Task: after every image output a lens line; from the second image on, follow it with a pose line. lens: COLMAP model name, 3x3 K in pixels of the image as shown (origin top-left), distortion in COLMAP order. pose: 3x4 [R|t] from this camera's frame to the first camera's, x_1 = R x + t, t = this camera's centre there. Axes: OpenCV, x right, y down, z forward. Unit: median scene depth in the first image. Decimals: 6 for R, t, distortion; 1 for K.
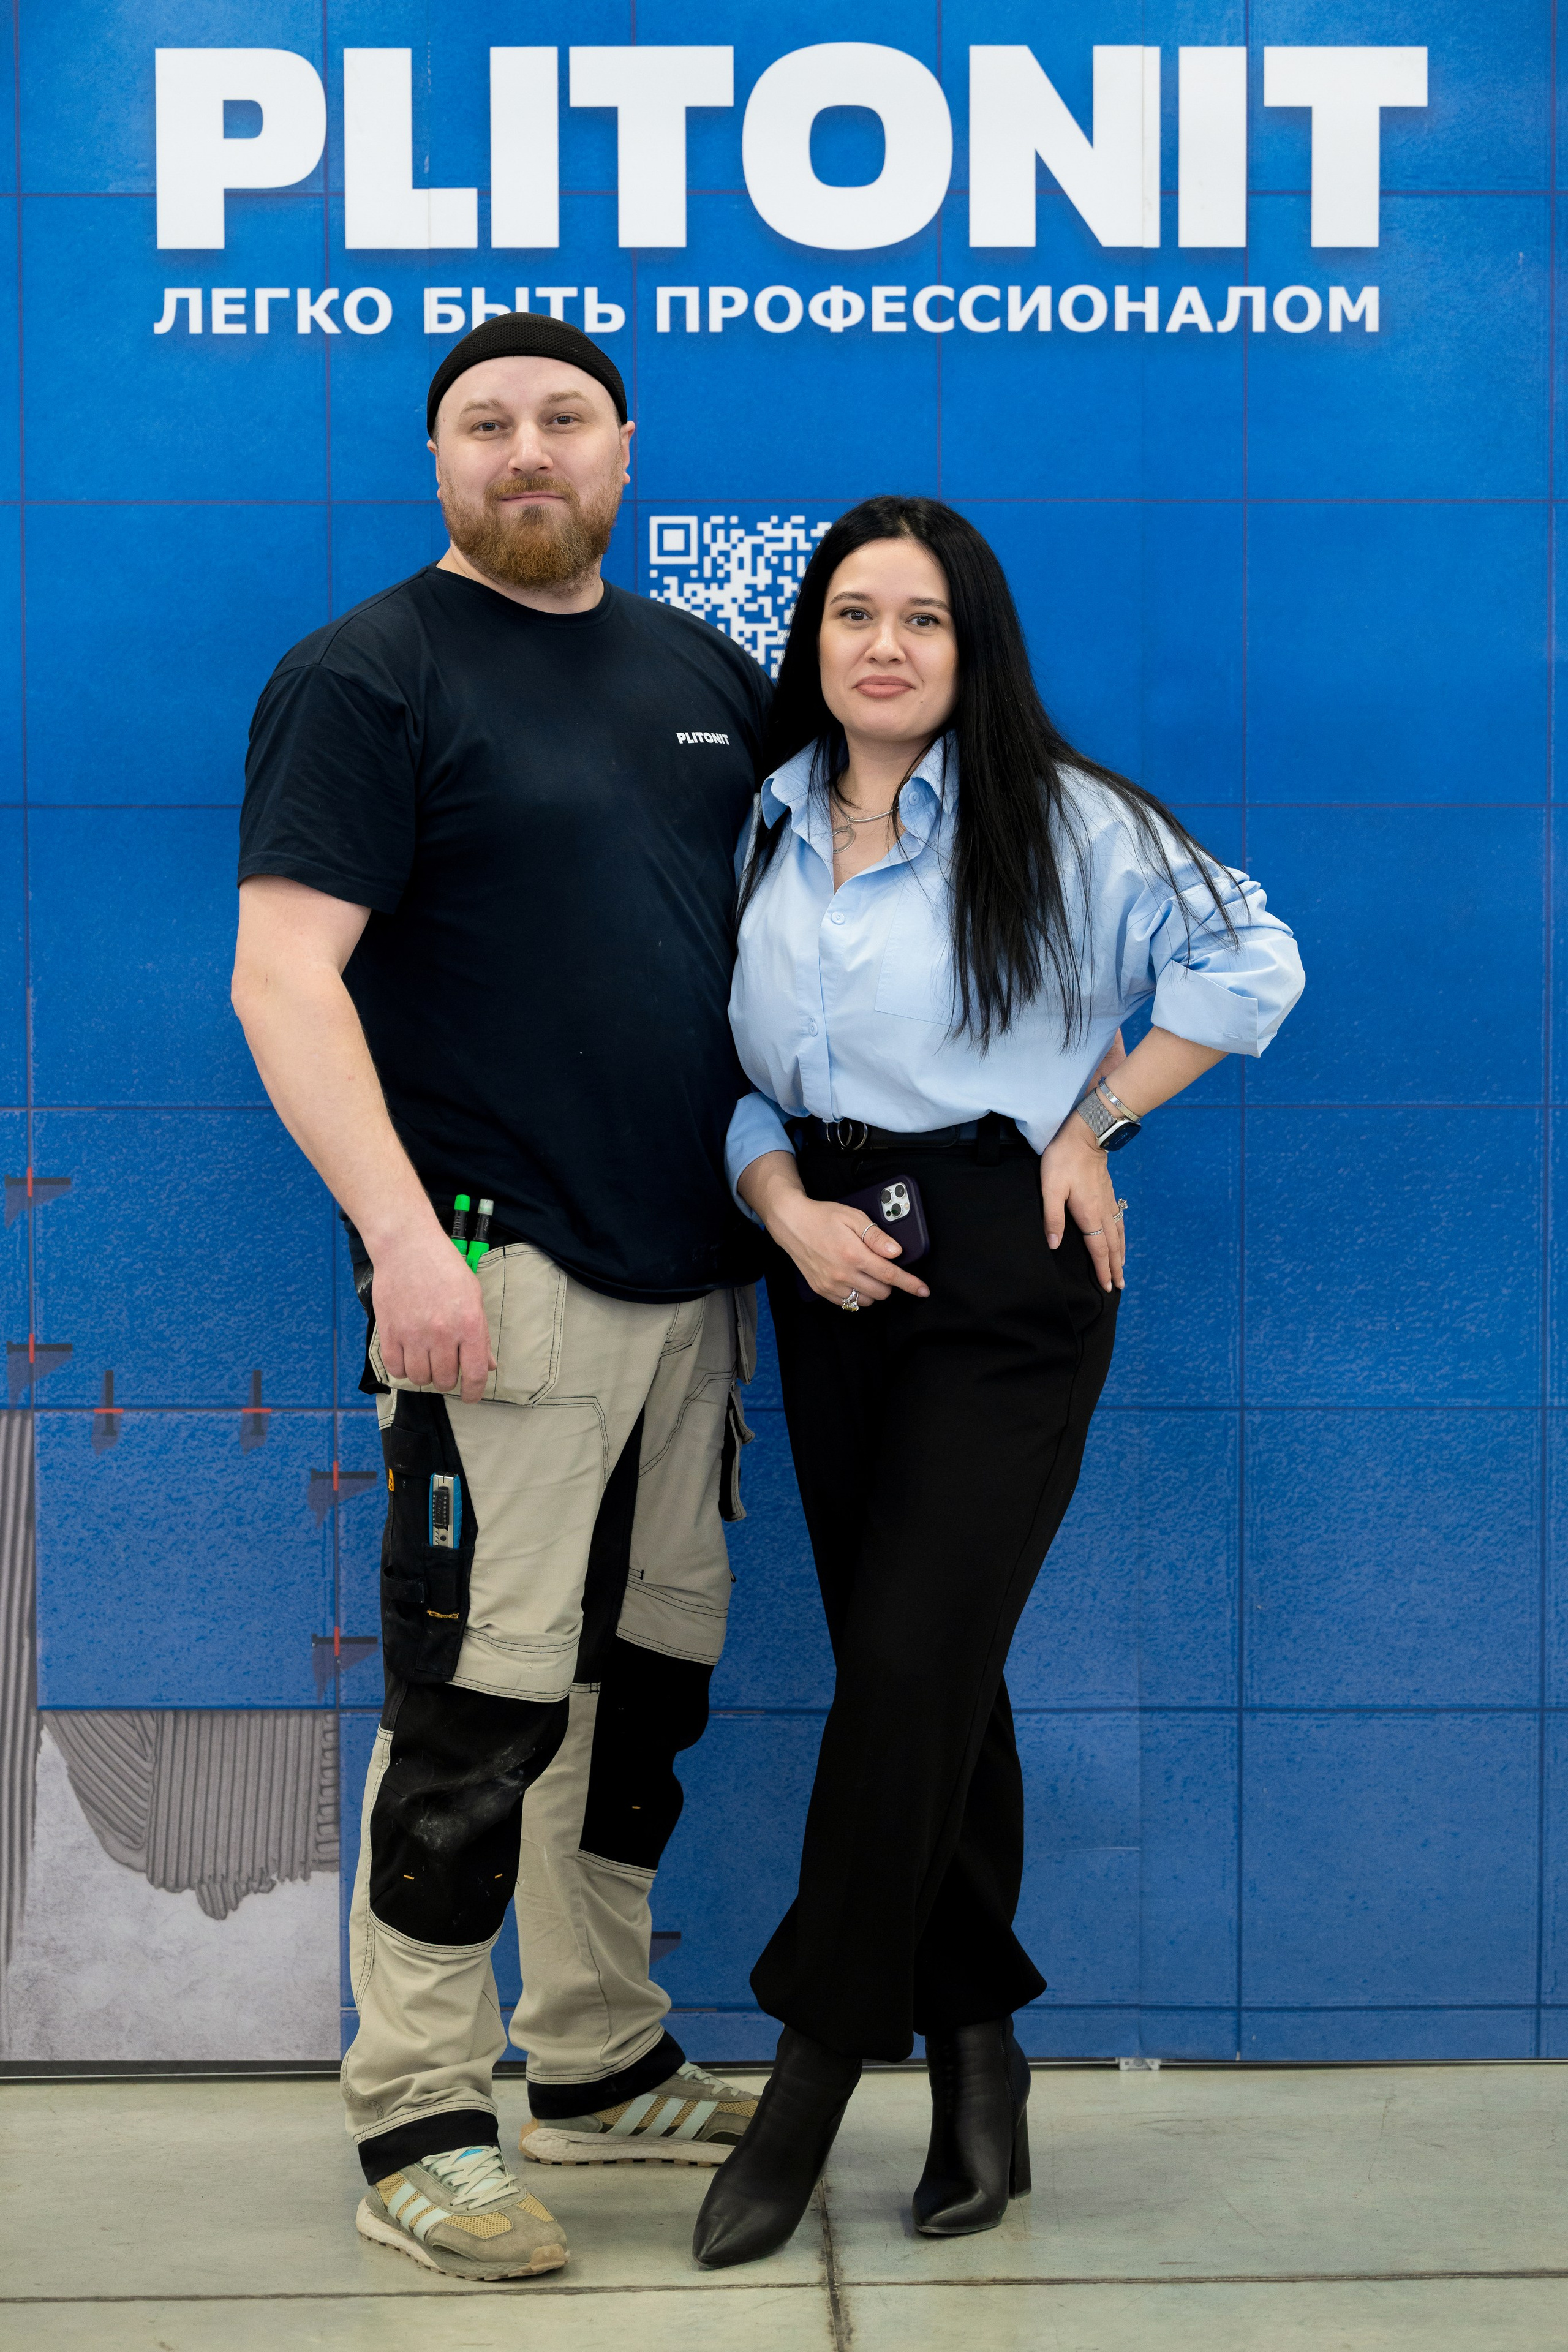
lens RADIAL K [[5928.3, 0, 784.0], [0, 5928.3, 1176.0], [0, 0, 1]] dist [-0.088018, -0.252245]
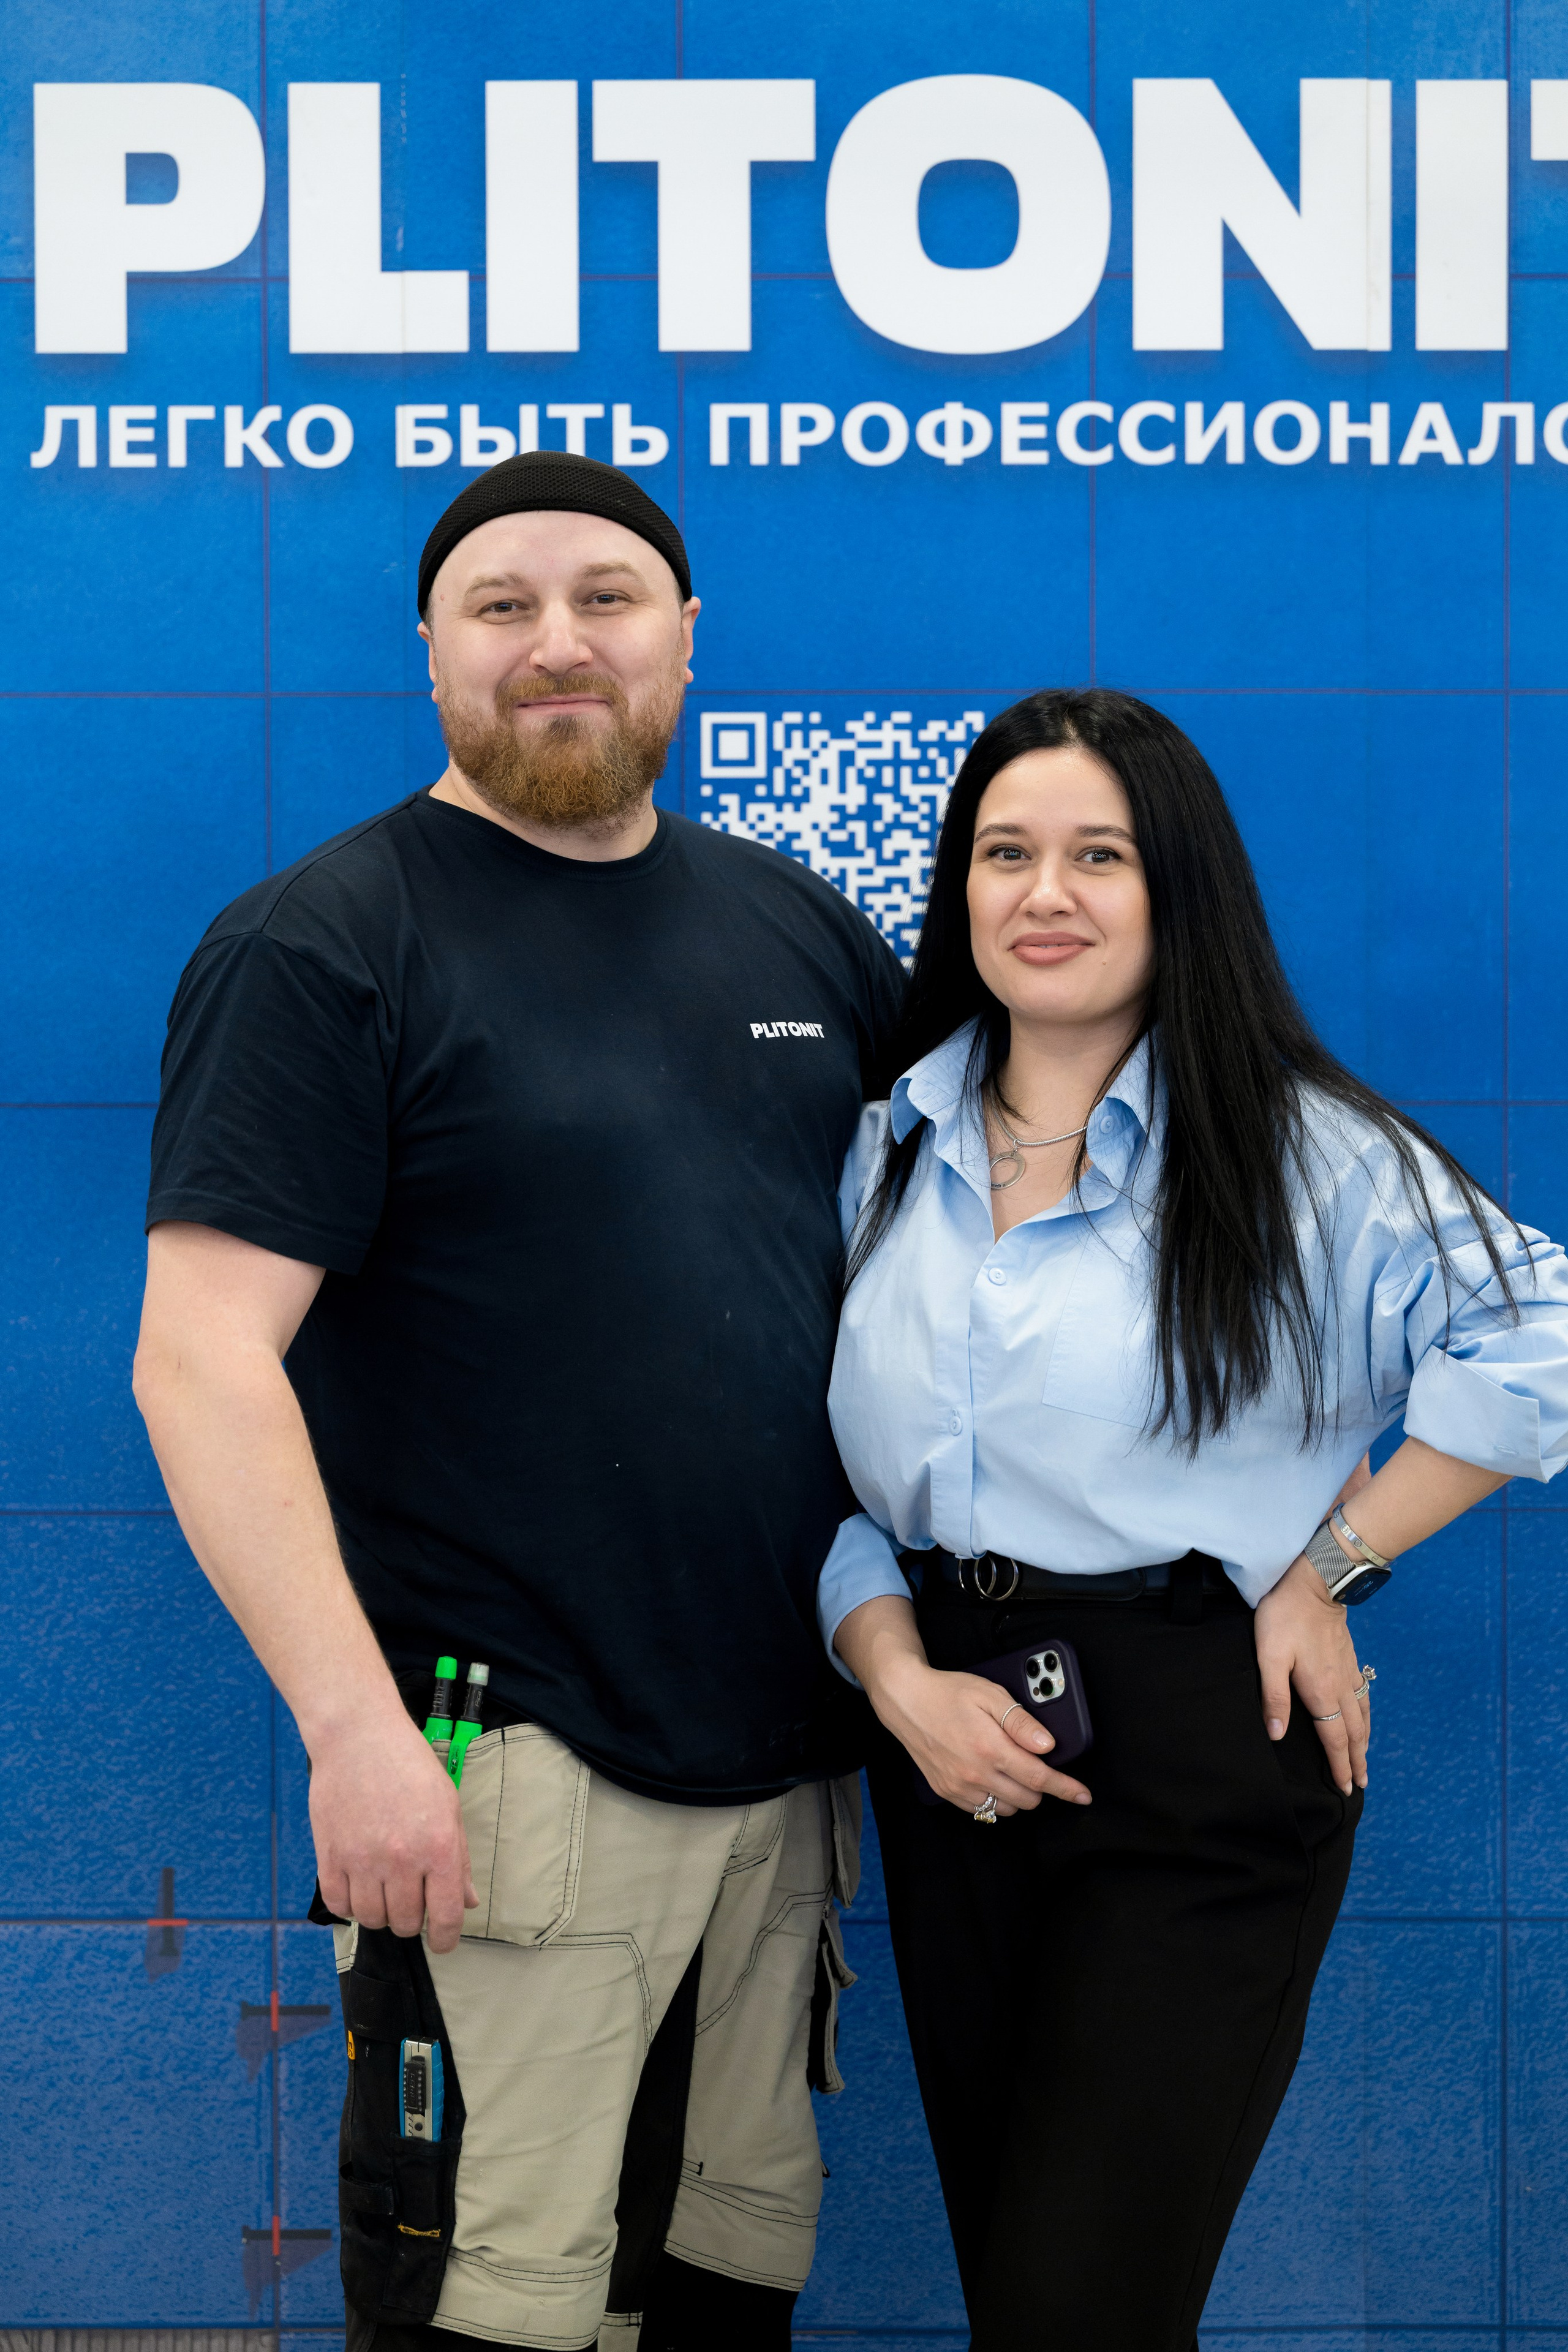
lens RADIAL K [[6906.3, 0, 784.0], [0, 6906.3, 1176.0], [0, 0, 1]] dist [-0.084717, -0.482621]
pose [[1.000000, -0.000935, -0.000183, -0.012195], [0.000927, 0.999182, -0.040428, -0.018760], [0.000220, 0.040428, 0.999182, 0.140601]]
